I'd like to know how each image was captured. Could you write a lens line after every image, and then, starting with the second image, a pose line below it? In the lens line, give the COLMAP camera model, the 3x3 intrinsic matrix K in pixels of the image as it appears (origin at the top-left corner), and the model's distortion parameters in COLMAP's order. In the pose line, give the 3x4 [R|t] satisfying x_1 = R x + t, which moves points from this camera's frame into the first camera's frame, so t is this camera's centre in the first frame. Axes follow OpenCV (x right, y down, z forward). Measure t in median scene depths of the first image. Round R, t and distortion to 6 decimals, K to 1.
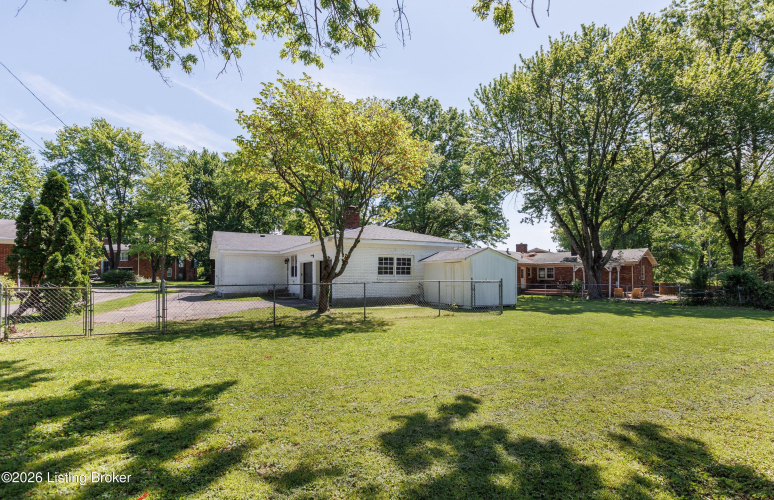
lens RADIAL K [[388.1, 0, 392.1], [0, 388.1, 251.8], [0, 0, 1]] dist [-0.003923, 0.000457]
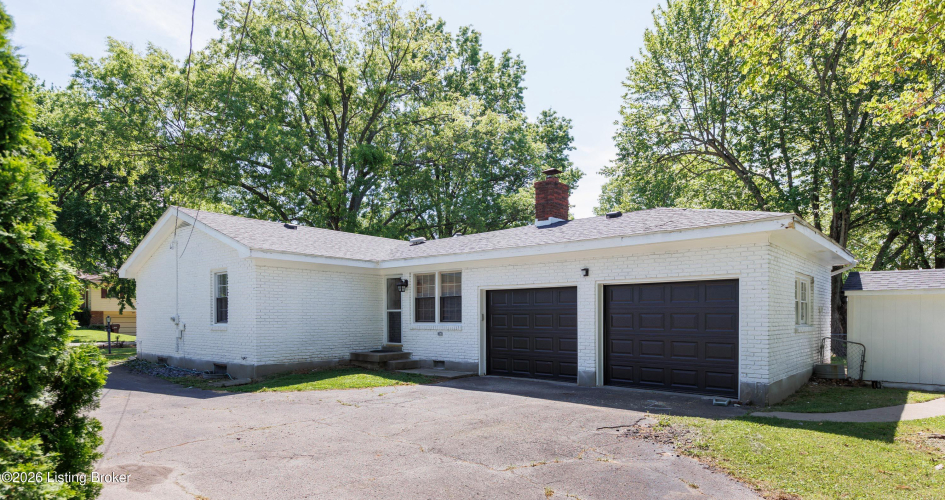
lens RADIAL K [[533.5, 0, 484.2], [0, 533.5, 315.5], [0, 0, 1]] dist [-0.000021, -0.000414]
pose [[0.935348, 0.004042, 0.353705, -0.538398], [-0.025672, 0.998073, 0.056483, 0.029356], [-0.352795, -0.061912, 0.933650, 0.565167]]
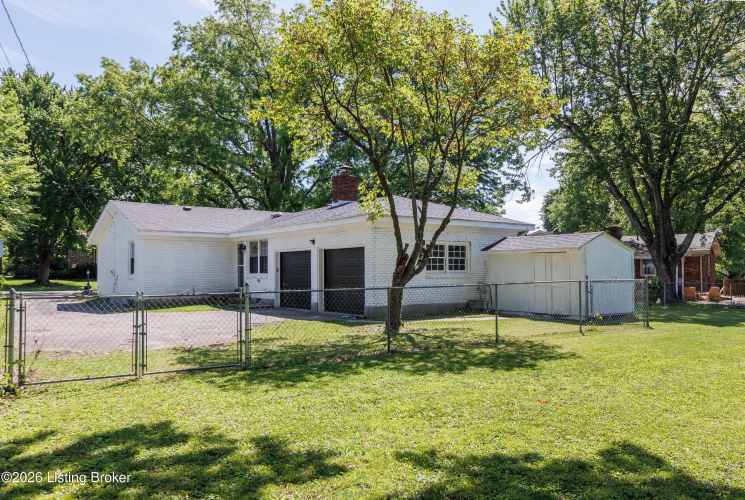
lens RADIAL K [[567.9, 0, 369.3], [0, 567.9, 248.3], [0, 0, 1]] dist [-0.004751, -0.000101]
pose [[0.989144, 0.004584, 0.146878, -0.272029], [-0.008395, 0.999644, 0.025339, -0.003741], [-0.146709, -0.026297, 0.988830, 0.035791]]
